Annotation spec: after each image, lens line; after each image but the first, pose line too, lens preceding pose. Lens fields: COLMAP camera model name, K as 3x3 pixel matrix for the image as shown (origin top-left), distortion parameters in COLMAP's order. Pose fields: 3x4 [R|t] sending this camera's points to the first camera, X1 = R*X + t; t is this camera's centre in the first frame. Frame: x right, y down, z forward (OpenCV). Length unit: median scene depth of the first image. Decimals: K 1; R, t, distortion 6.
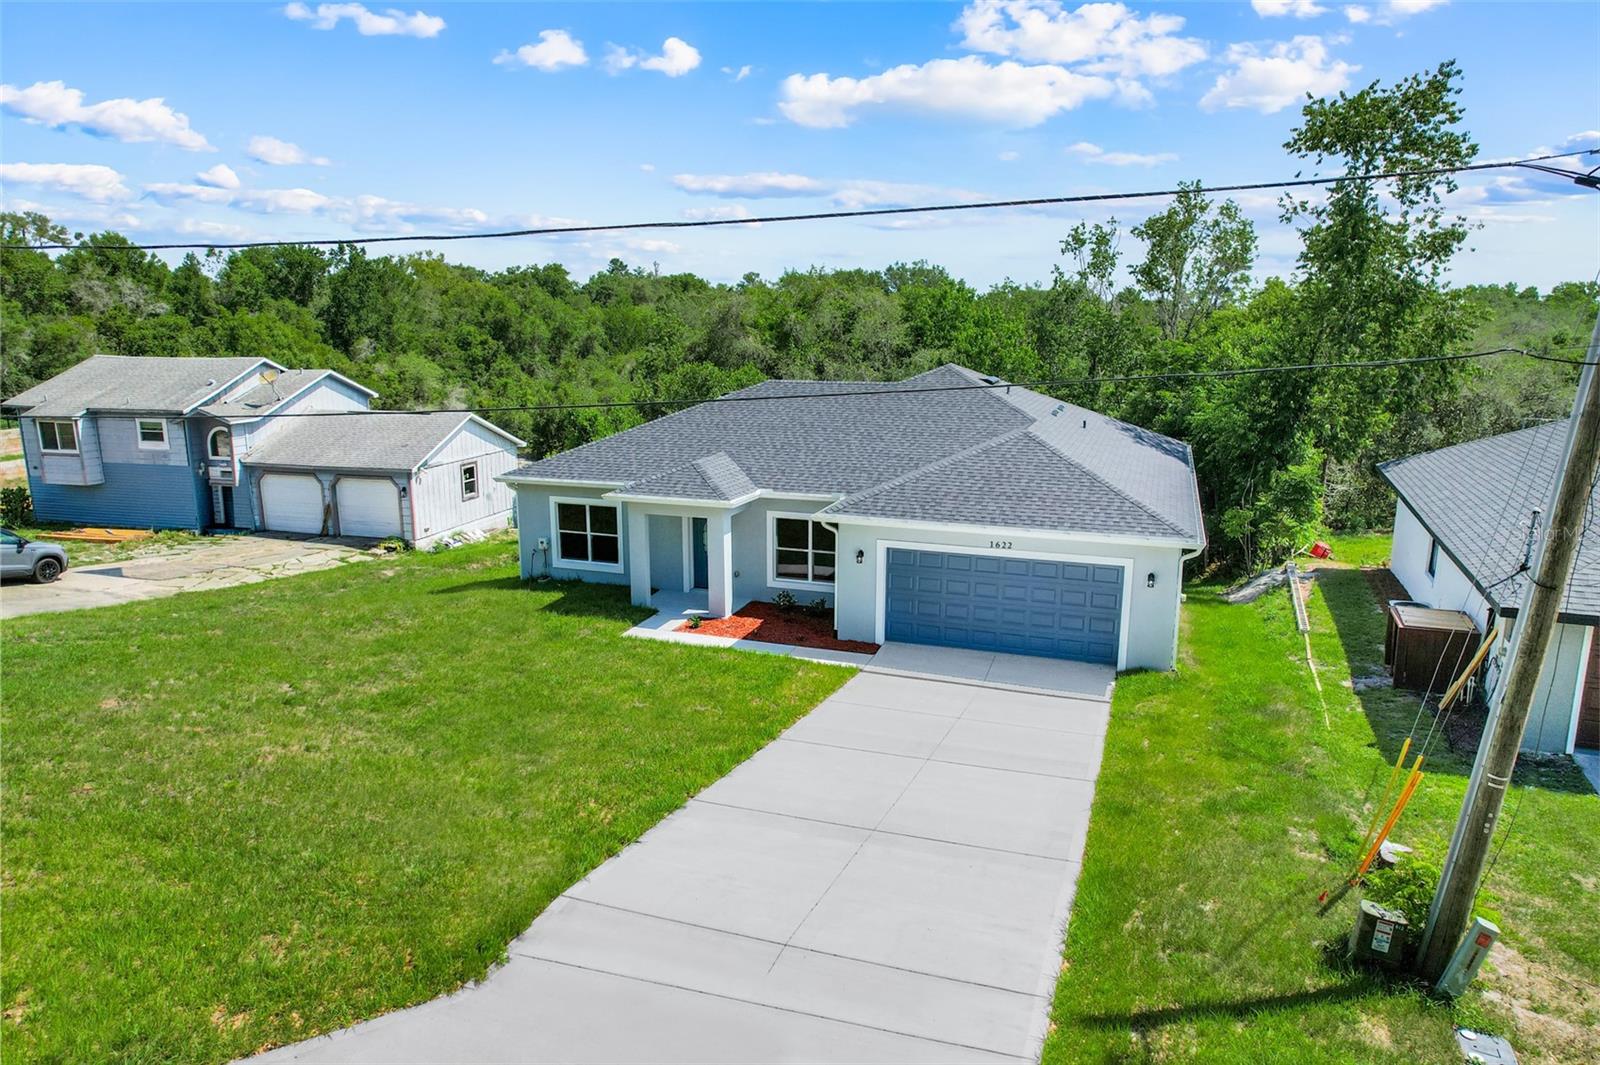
lens RADIAL K [[1015.9, 0, 796.8], [0, 1015.9, 558.1], [0, 0, 1]] dist [-0.079341, 0.058567]
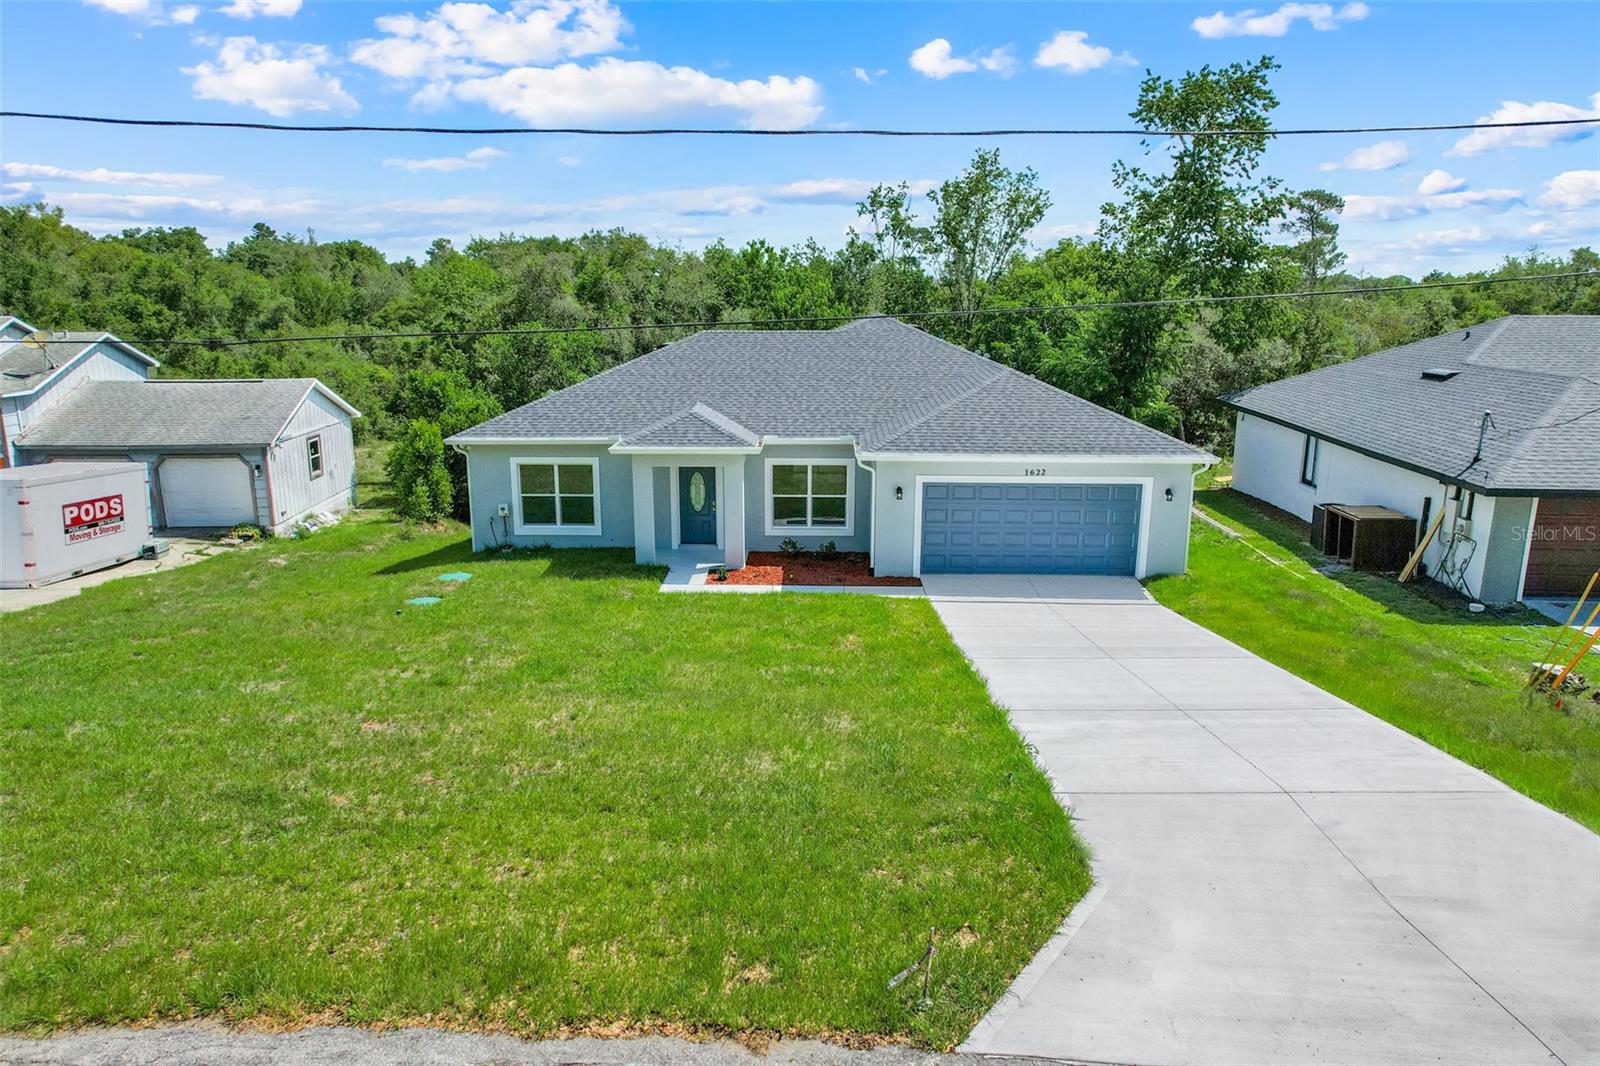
lens RADIAL K [[1025.5, 0, 802.5], [0, 1025.5, 557.7], [0, 0, 1]] dist [-0.078467, 0.063364]
pose [[0.945199, -0.079952, 0.316553, -0.294949], [0.072802, 0.996754, 0.034373, 0.017091], [-0.318273, -0.009444, 0.947952, 0.039526]]
